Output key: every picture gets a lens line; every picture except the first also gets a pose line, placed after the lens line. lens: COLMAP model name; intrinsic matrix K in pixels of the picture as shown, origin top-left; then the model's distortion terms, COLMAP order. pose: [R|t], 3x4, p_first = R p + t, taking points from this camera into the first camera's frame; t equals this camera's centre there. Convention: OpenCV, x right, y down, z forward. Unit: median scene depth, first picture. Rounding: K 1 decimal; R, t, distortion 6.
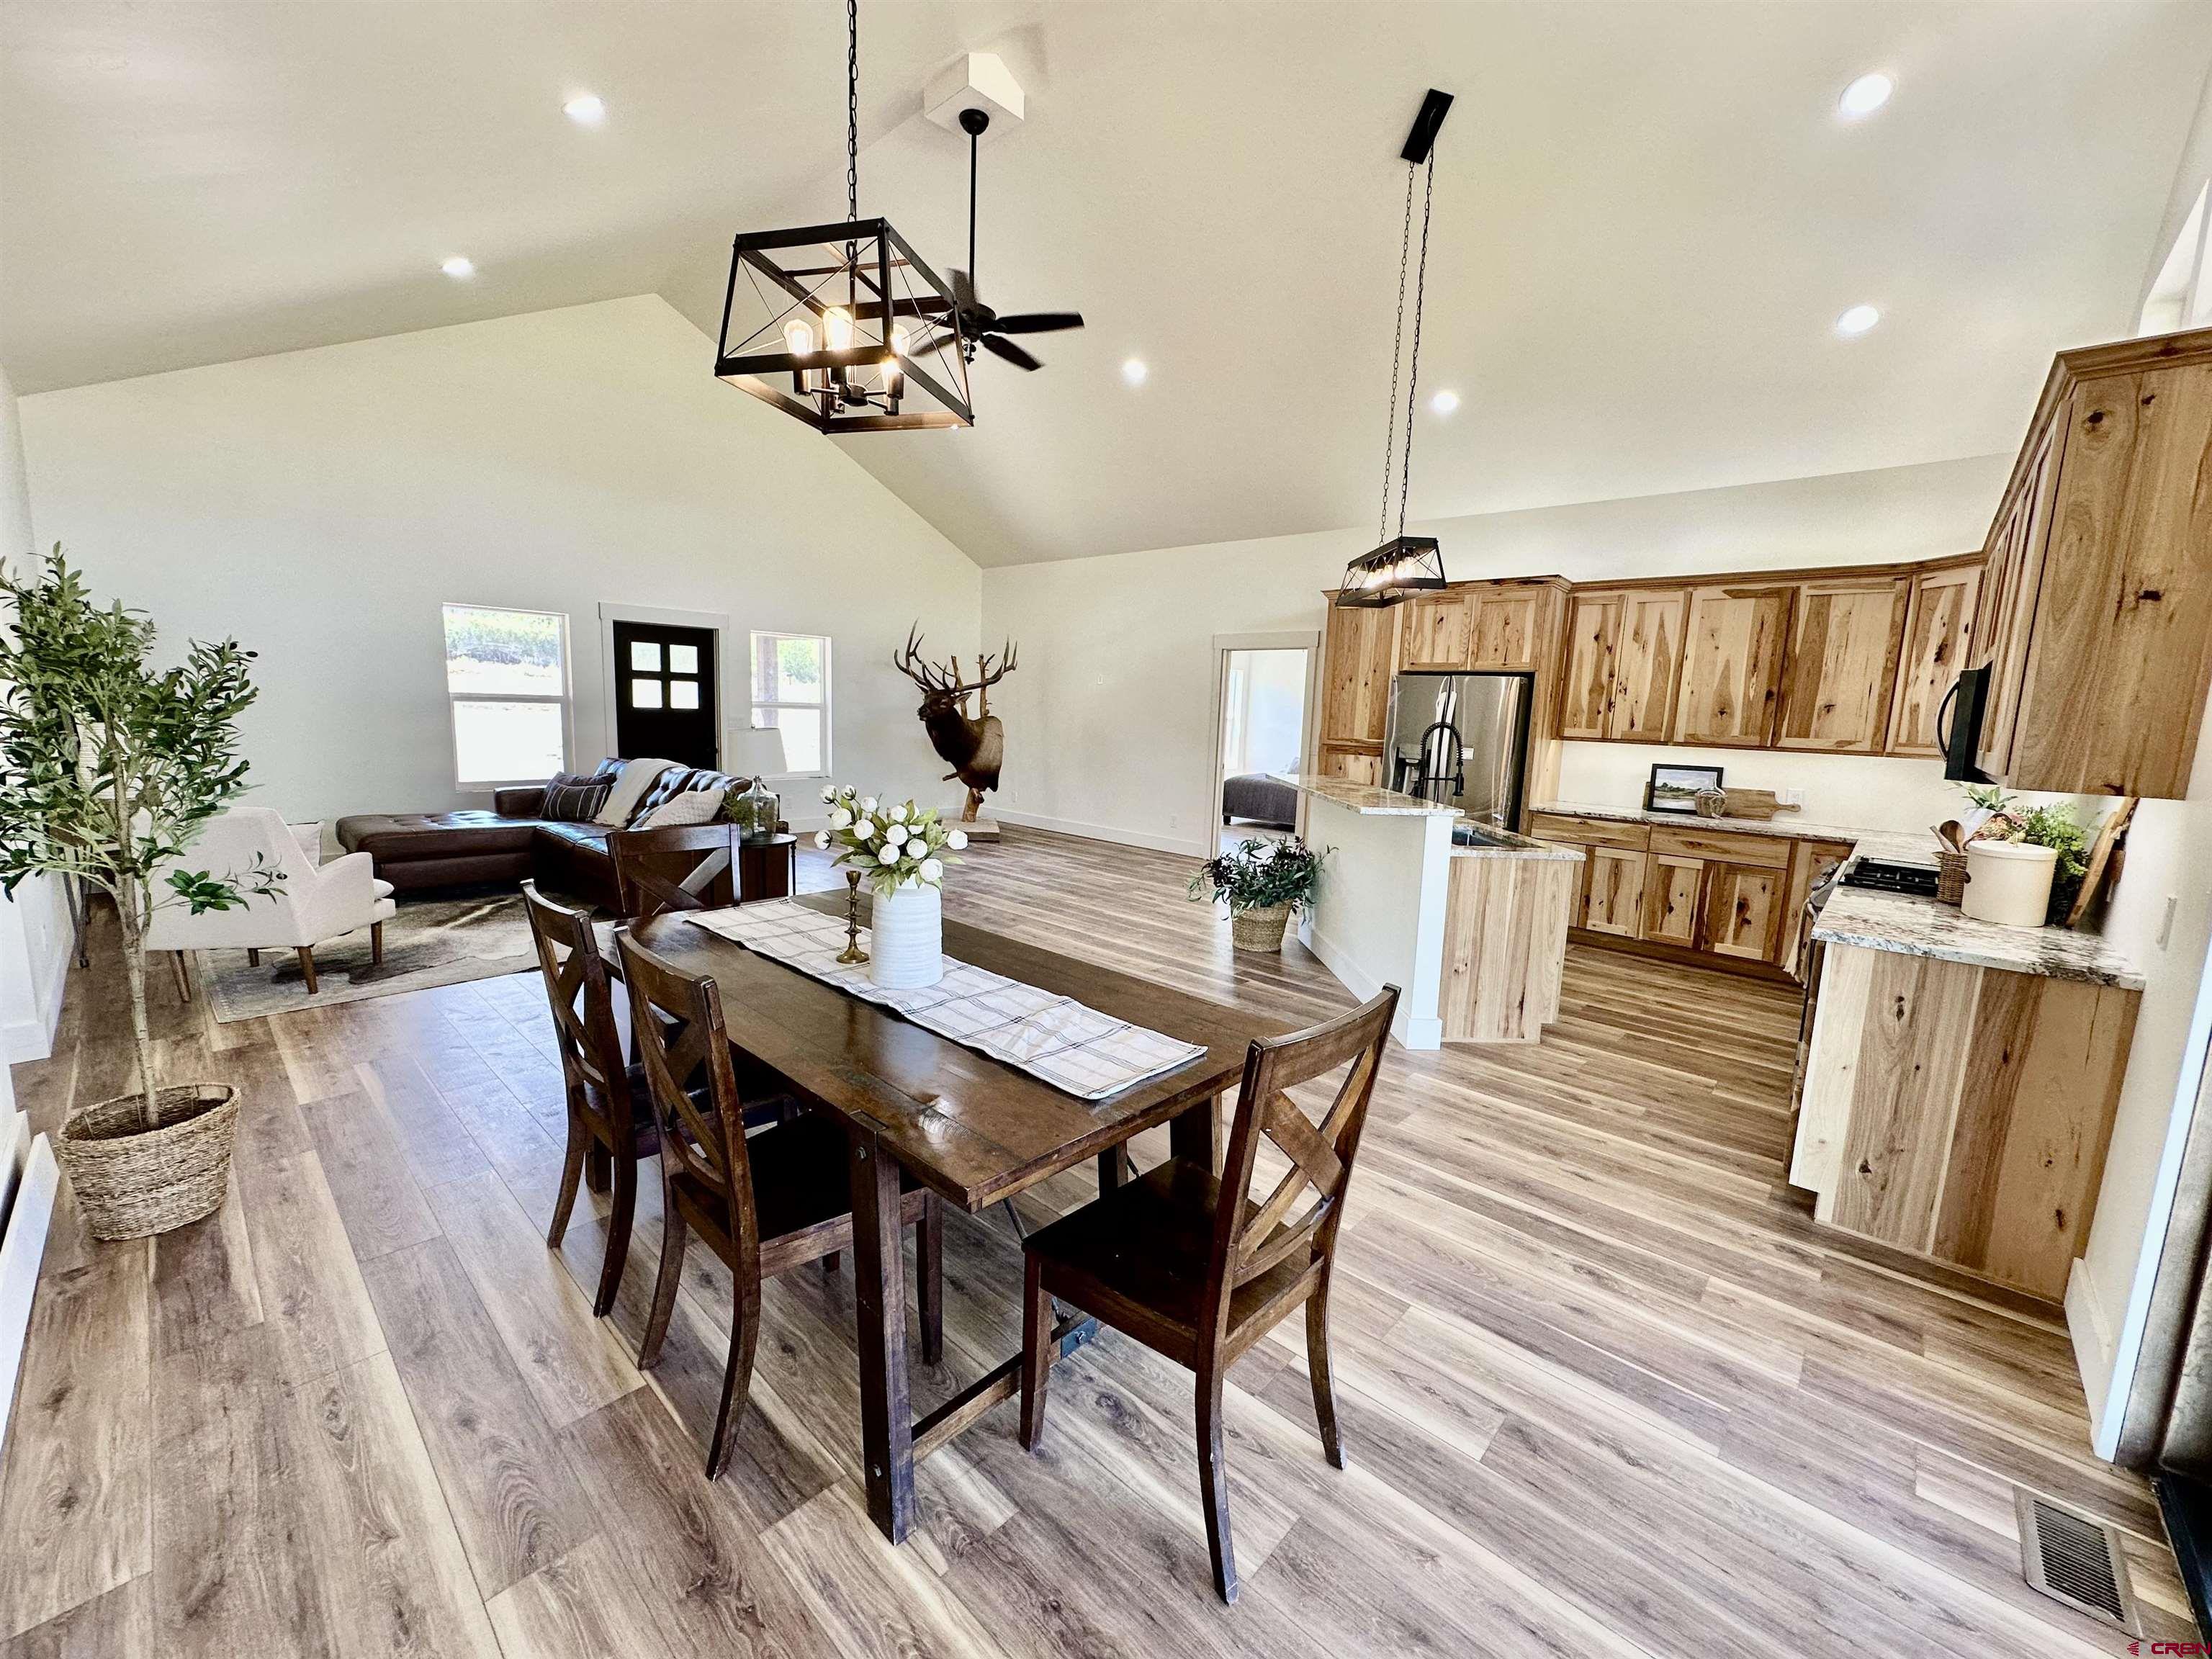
lens RADIAL K [[880.4, 0, 1106.0], [0, 880.4, 829.5], [0, 0, 1]] dist [-0.001276, 0.000364]
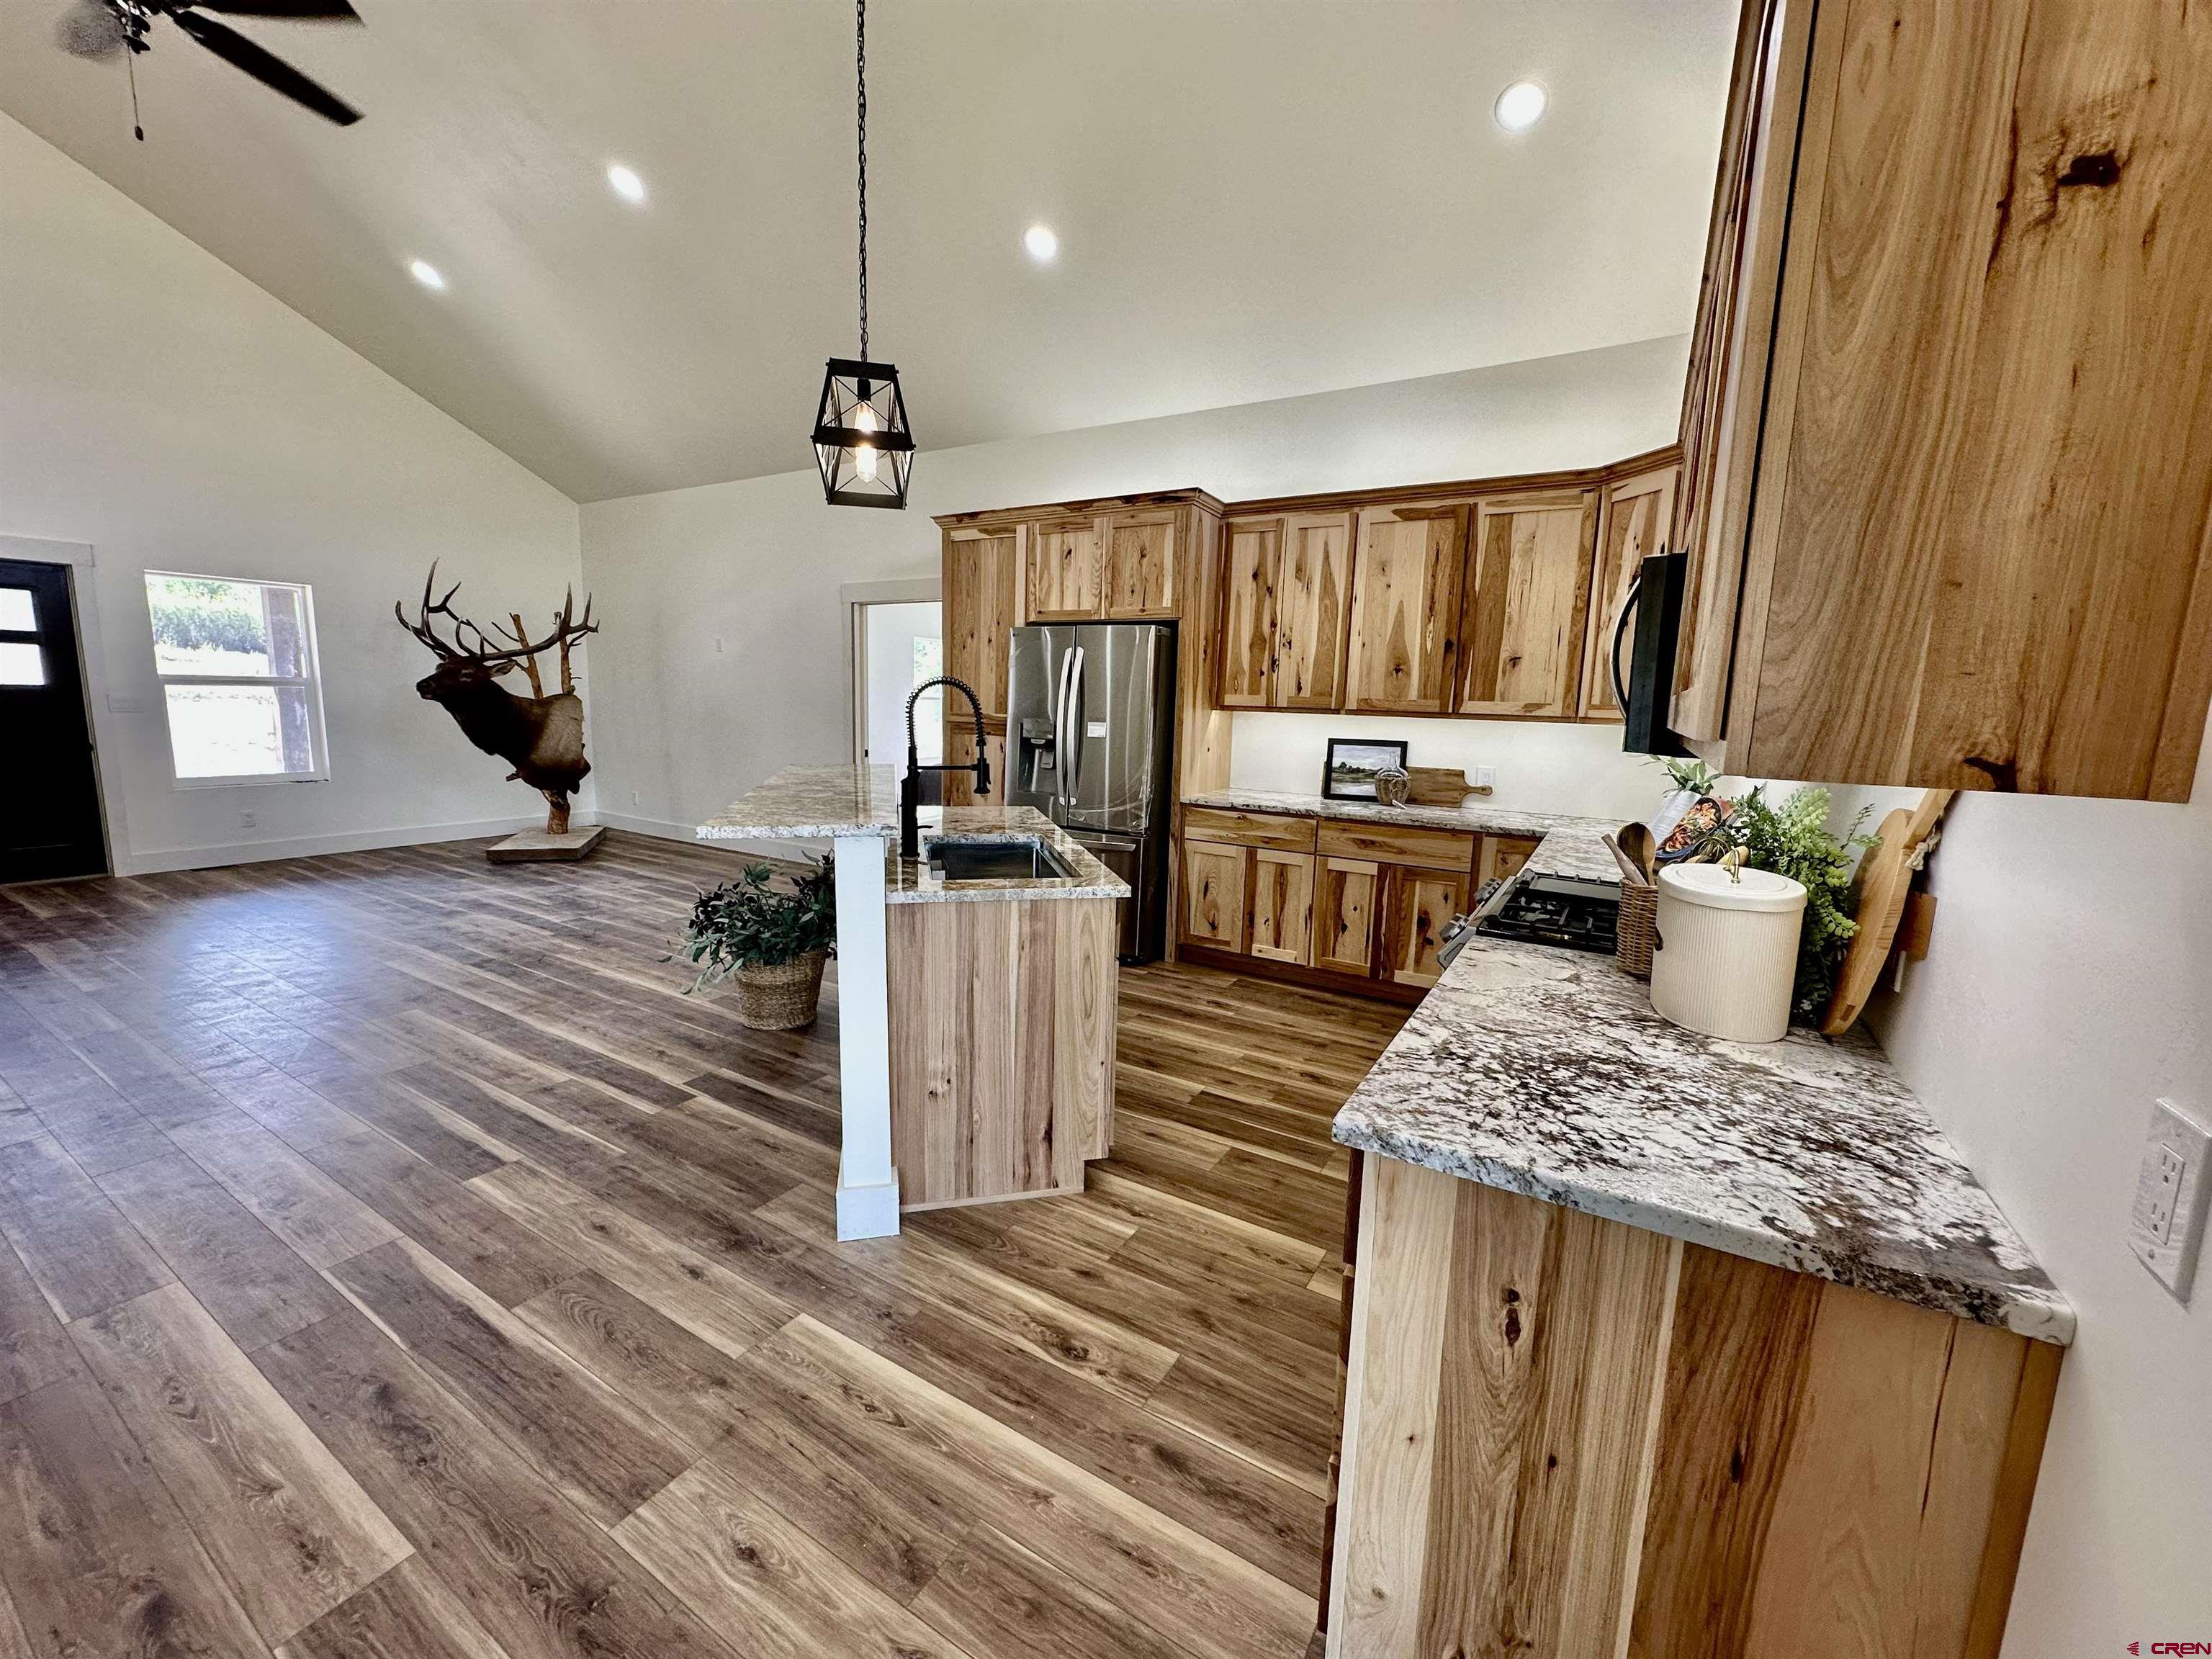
lens RADIAL K [[880.4, 0, 1106.0], [0, 880.4, 829.5], [0, 0, 1]] dist [-0.001276, 0.000364]
pose [[0.980200, -0.039059, 0.194118, 0.311325], [0.036125, 0.999174, 0.018634, -0.017760], [-0.194686, -0.011253, 0.980801, 0.307291]]
